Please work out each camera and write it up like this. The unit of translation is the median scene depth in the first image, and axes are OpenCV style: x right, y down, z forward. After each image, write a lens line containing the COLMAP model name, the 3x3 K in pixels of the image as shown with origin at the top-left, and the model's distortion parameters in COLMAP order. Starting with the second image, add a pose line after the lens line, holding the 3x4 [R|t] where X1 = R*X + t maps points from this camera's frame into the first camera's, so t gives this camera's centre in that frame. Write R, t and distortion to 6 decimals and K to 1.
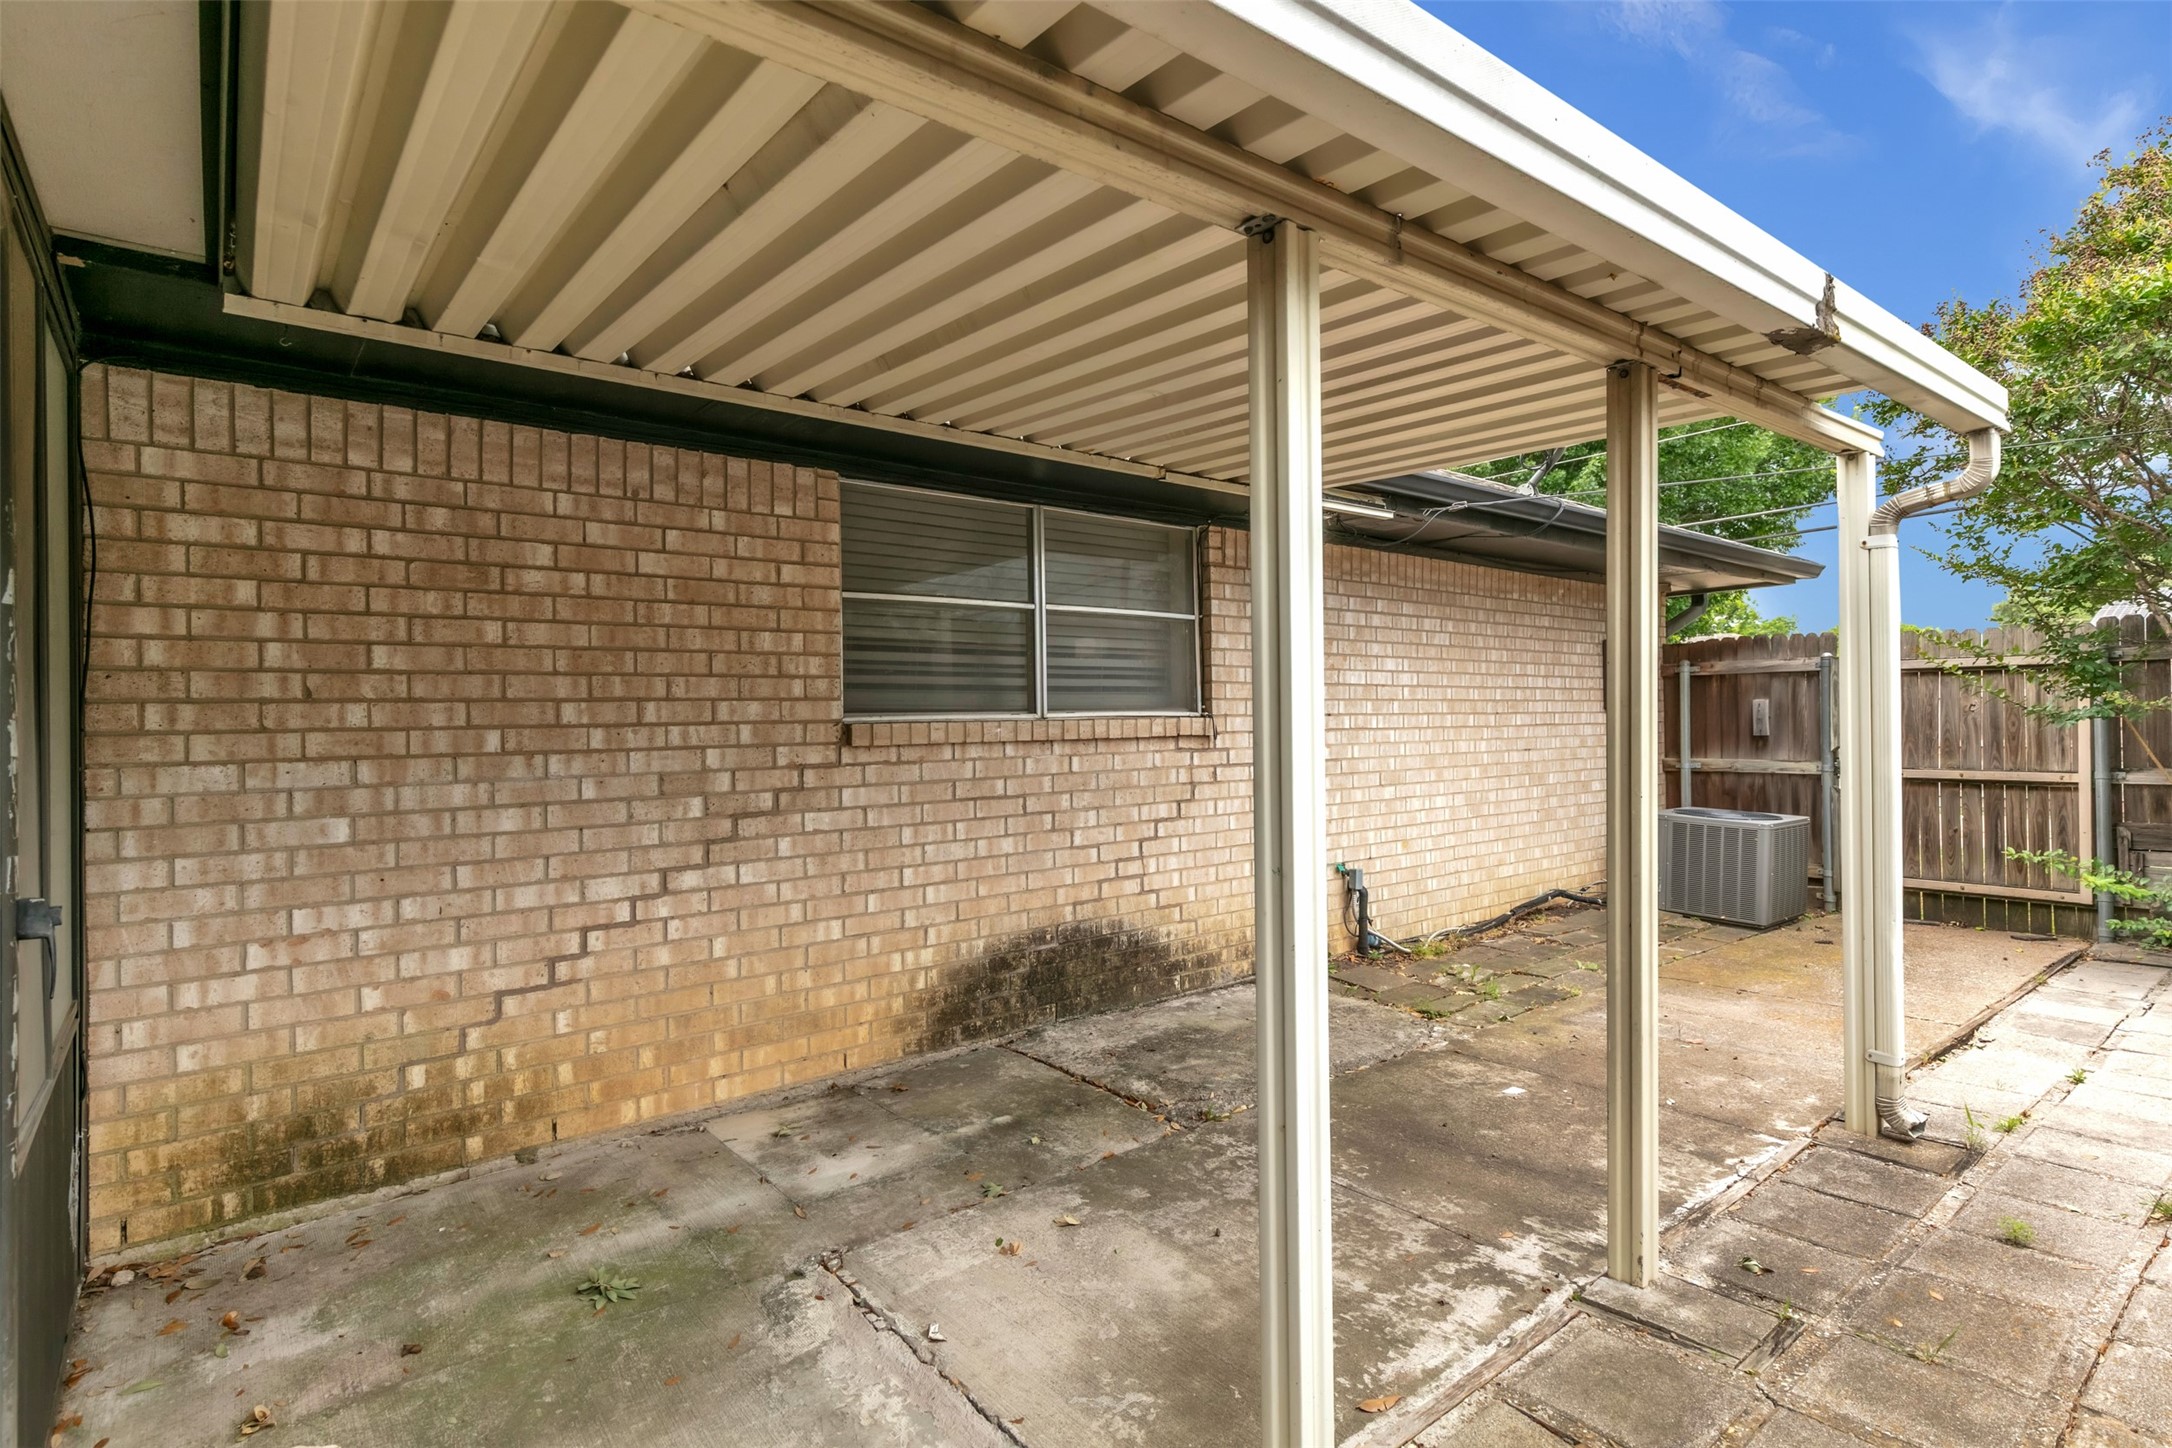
lens RADIAL K [[1064.1, 0, 1094.4], [0, 1064.1, 715.1], [0, 0, 1]] dist [0.011150, -0.000968]
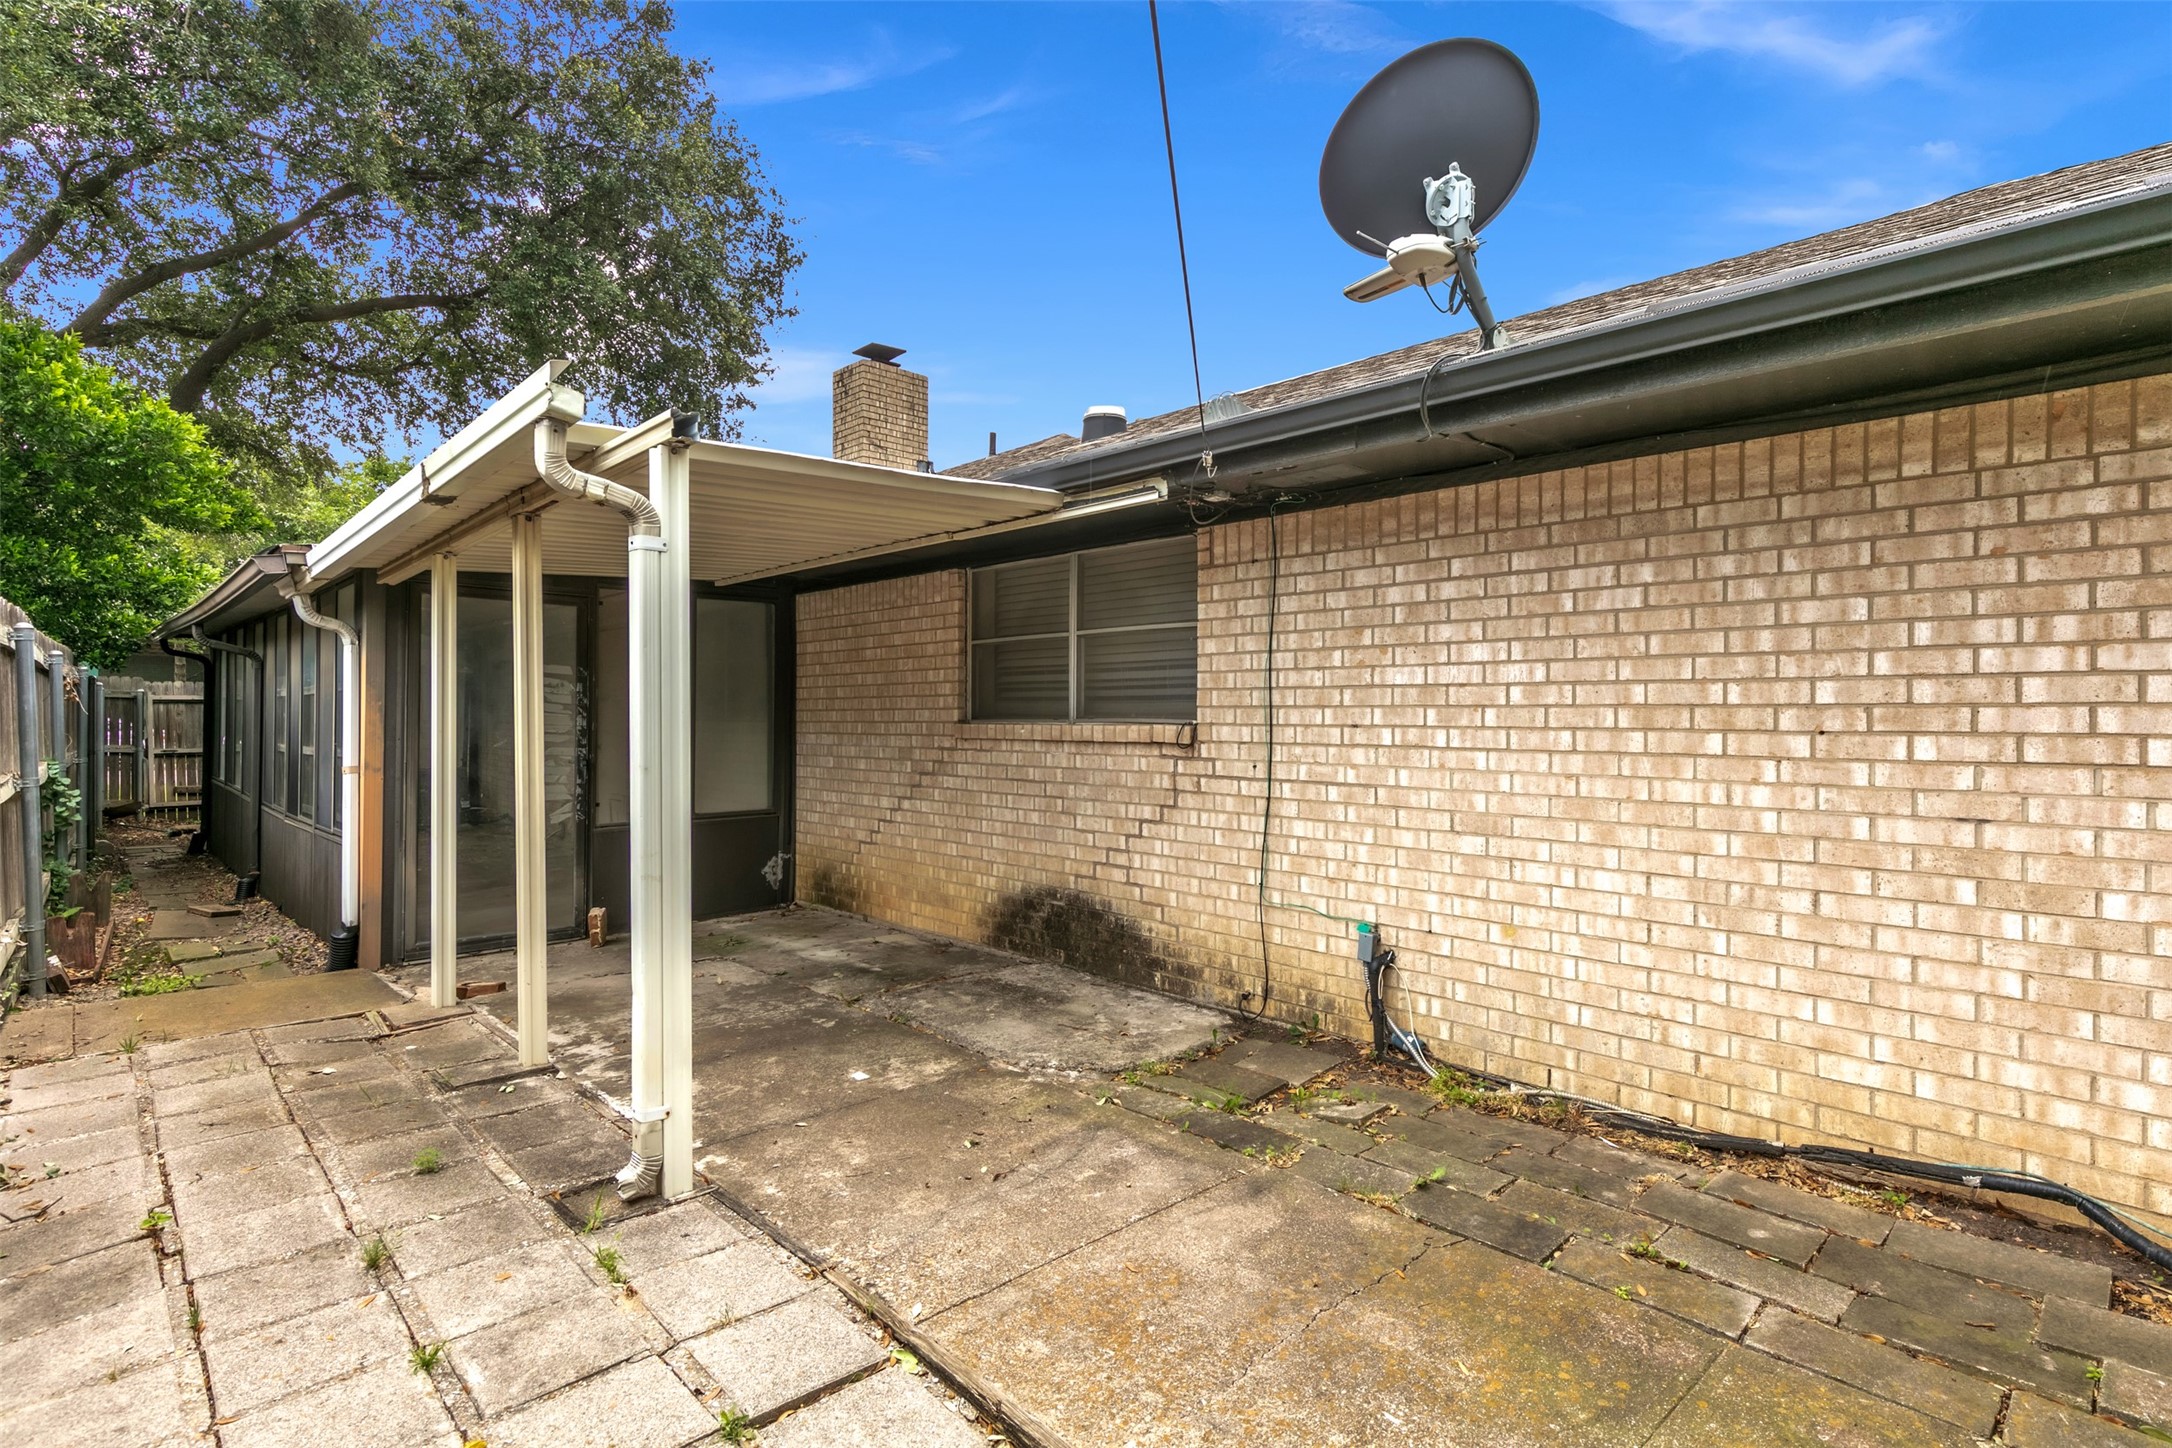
lens RADIAL K [[1032.4, 0, 1102.4], [0, 1032.4, 726.7], [0, 0, 1]] dist [0.008781, -0.000371]
pose [[0.103929, 0.021072, -0.994361, 1.091497], [-0.004416, 0.999775, 0.020725, -0.016876], [0.994575, 0.002237, 0.103999, 0.855416]]
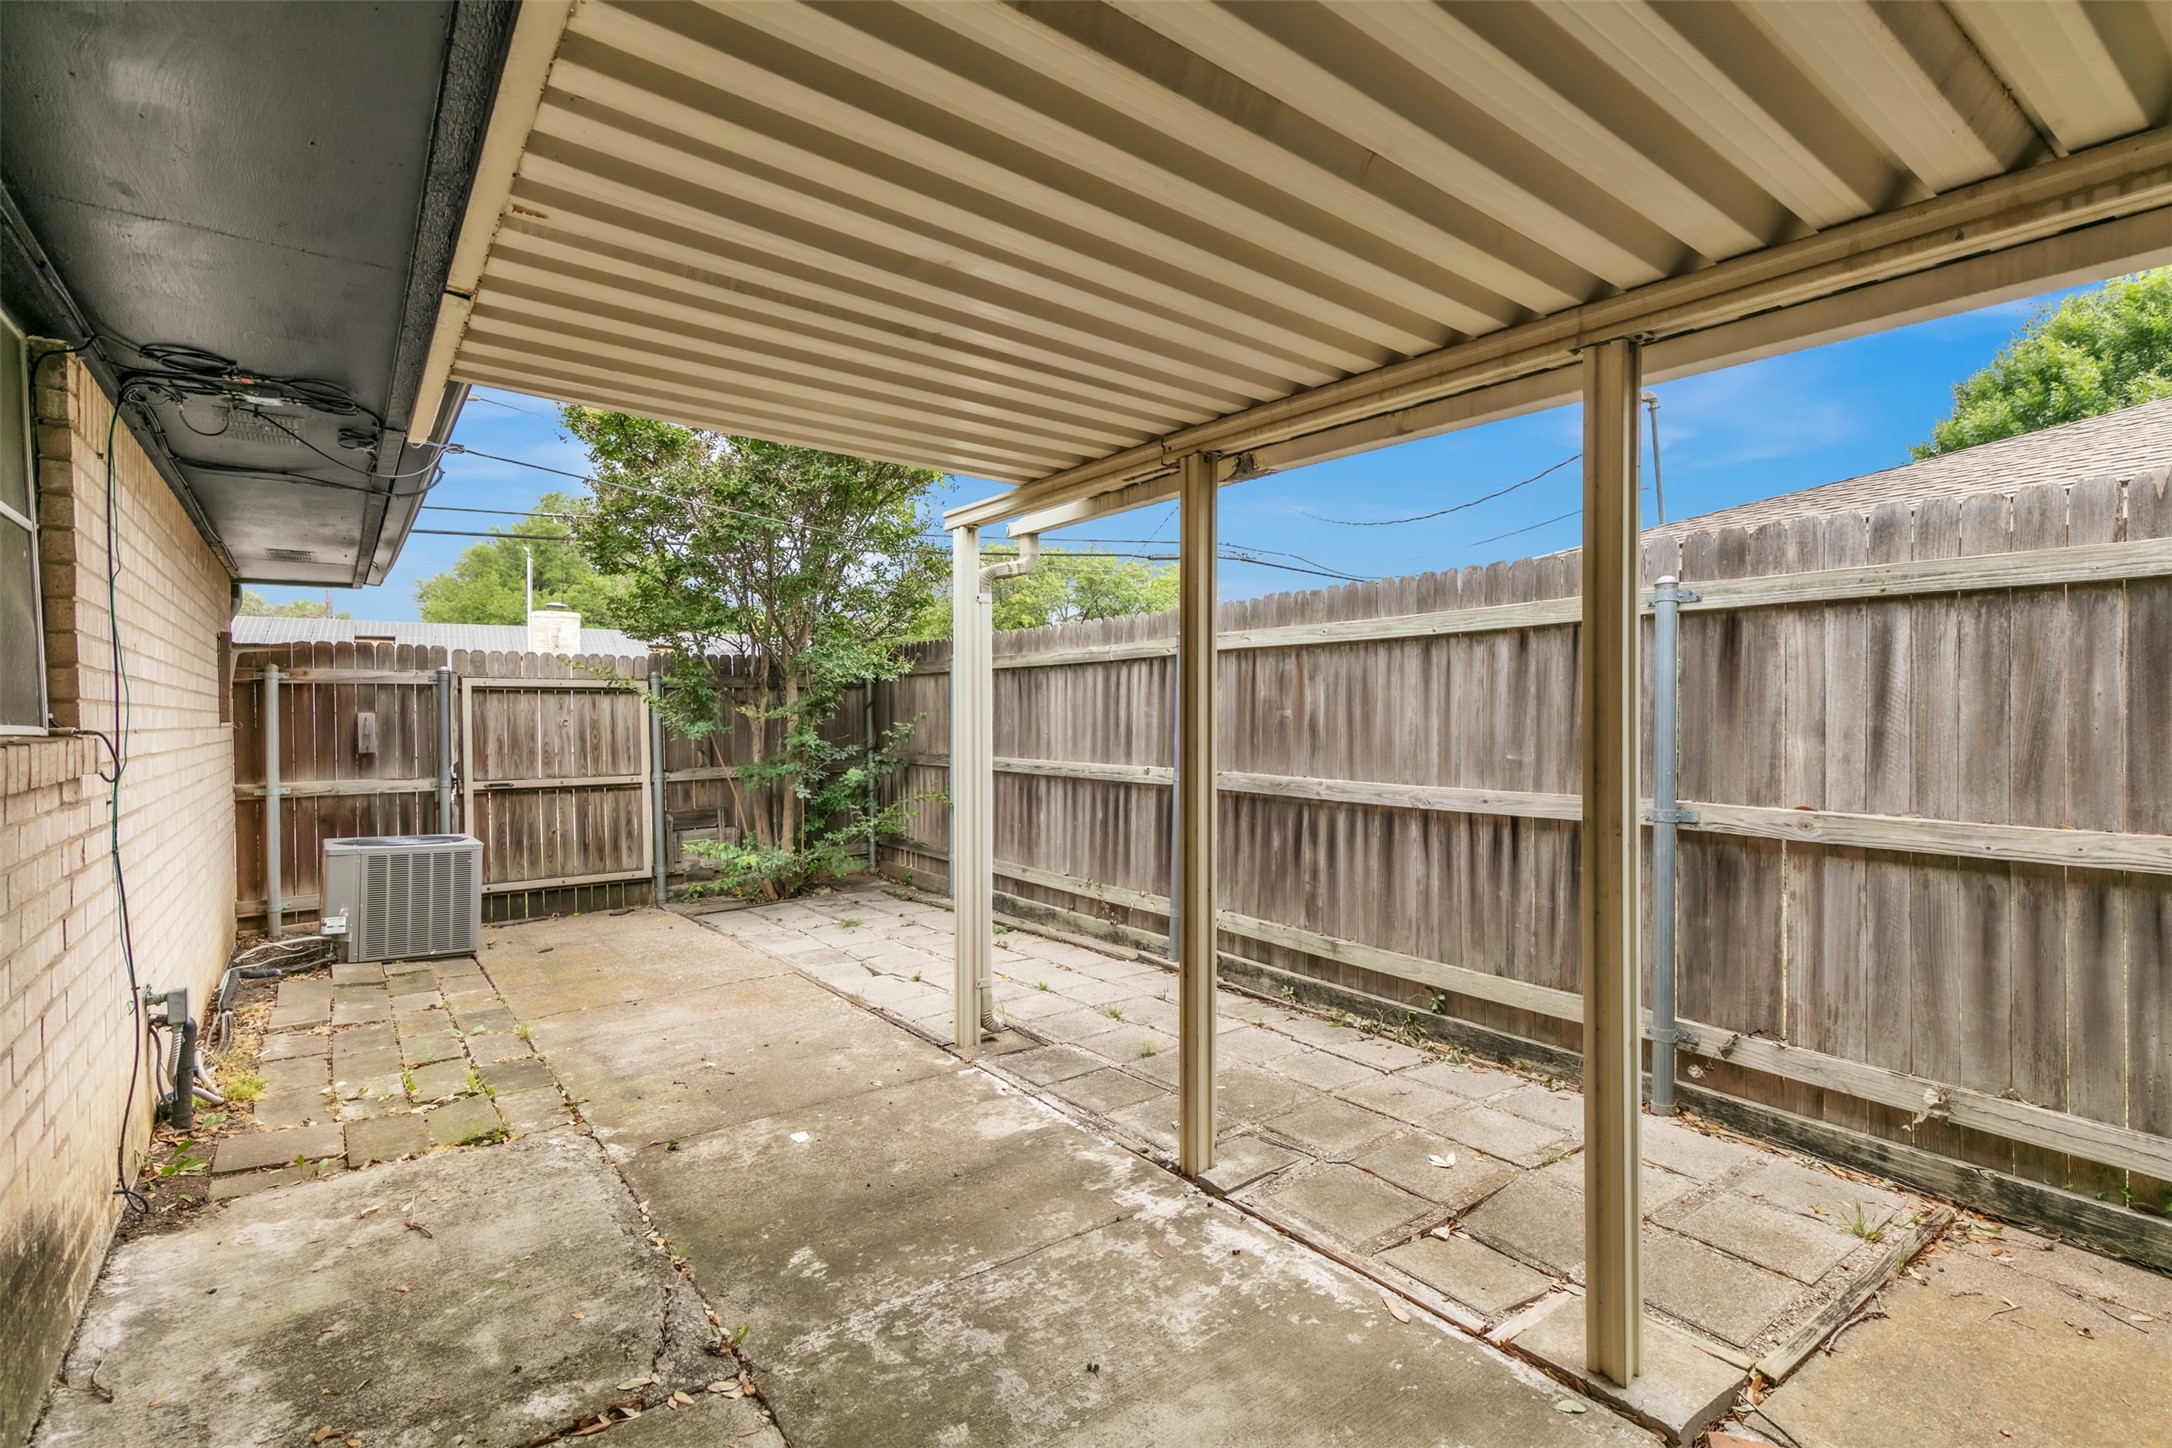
lens RADIAL K [[1052.9, 0, 1086.0], [0, 1052.9, 724.0], [0, 0, 1]] dist [0.003963, -0.000086]
pose [[0.037624, 0.001946, 0.999290, -0.379545], [0.006364, 0.999977, -0.002187, 0.000459], [-0.999272, 0.006442, 0.037611, 0.541917]]
